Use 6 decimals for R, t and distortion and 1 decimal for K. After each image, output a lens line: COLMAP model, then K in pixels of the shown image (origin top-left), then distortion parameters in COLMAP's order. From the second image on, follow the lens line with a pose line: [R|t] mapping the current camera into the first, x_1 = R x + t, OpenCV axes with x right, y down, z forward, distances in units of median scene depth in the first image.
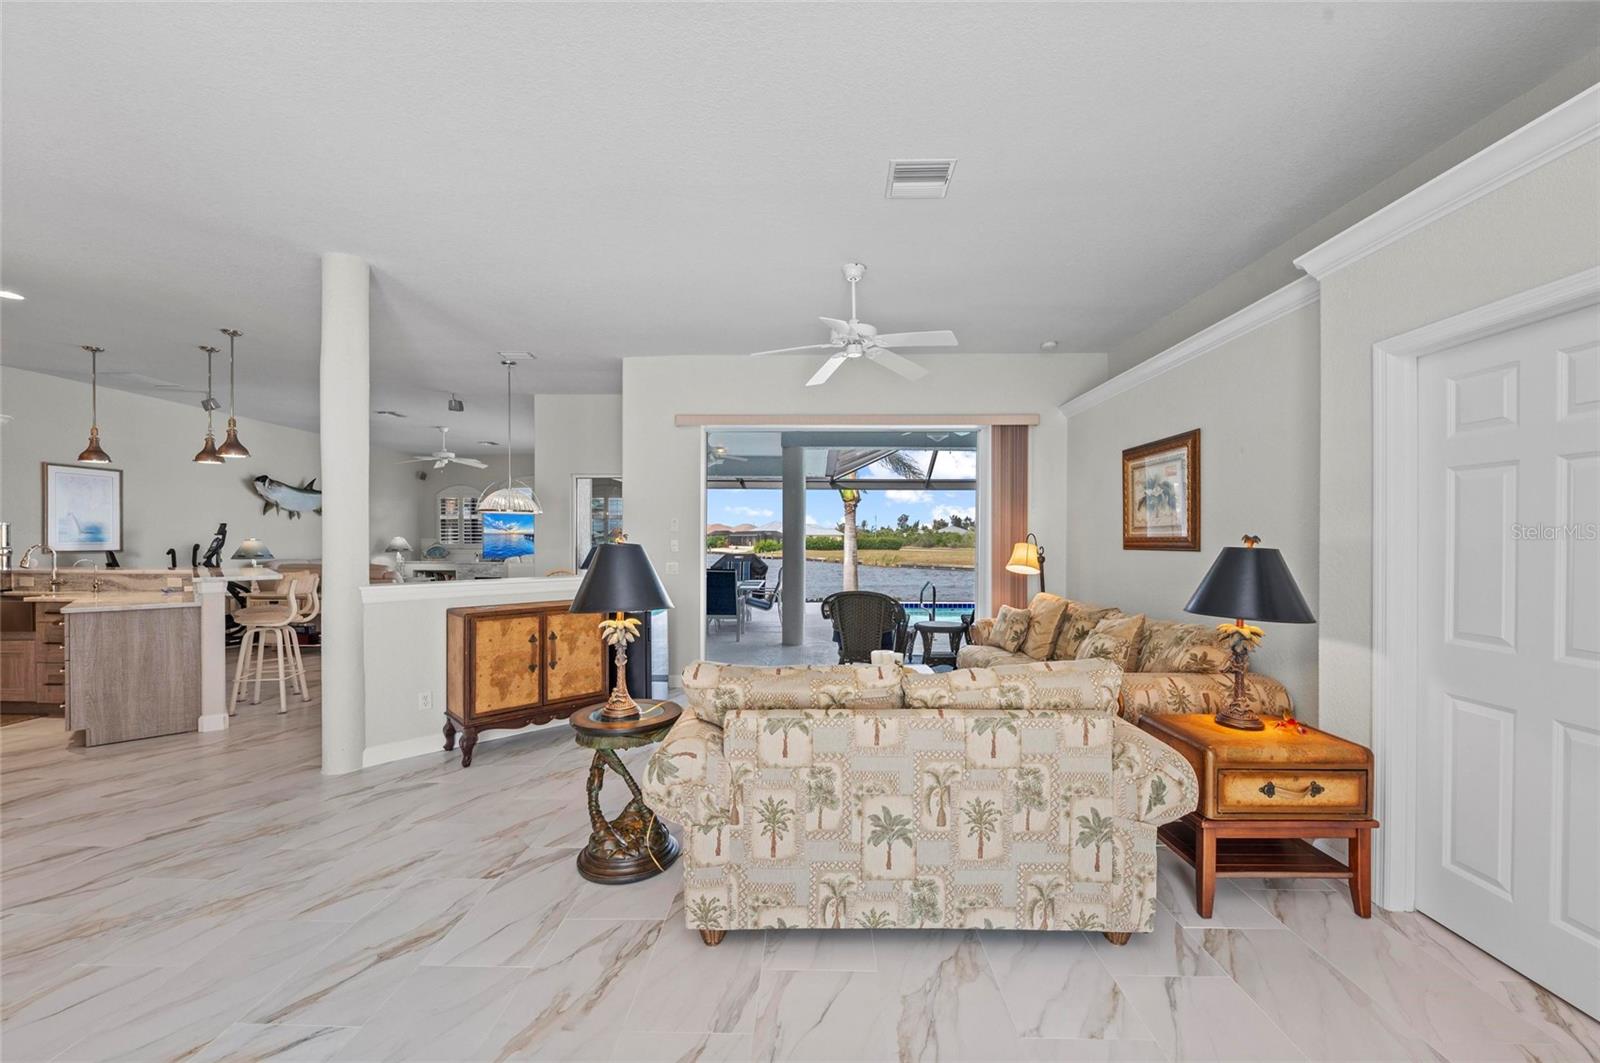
lens RADIAL K [[616.7, 0, 807.7], [0, 616.7, 542.5], [0, 0, 1]] dist [0.000106, -0.001303]
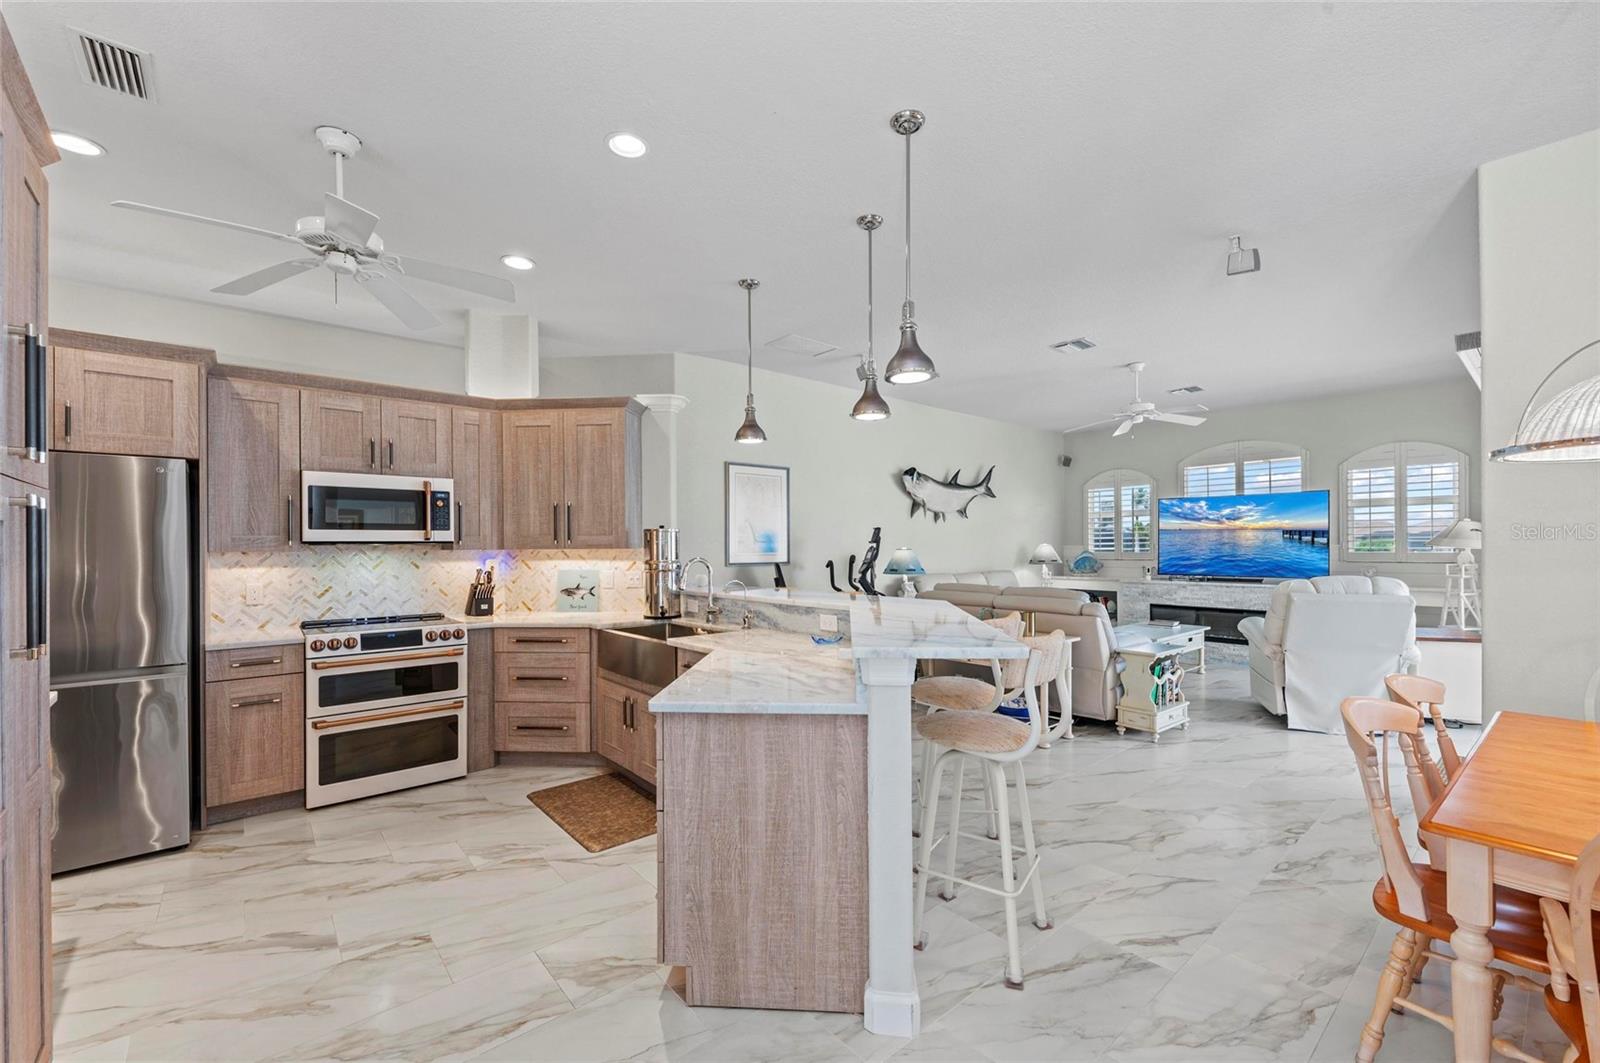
lens RADIAL K [[721.0, 0, 789.7], [0, 721.0, 542.6], [0, 0, 1]] dist [-0.002061, 0.000040]
pose [[0.649270, -0.011109, -0.760477, -0.491992], [0.003712, 0.999928, -0.011437, -0.003880], [0.760549, 0.004603, 0.649264, 0.489386]]
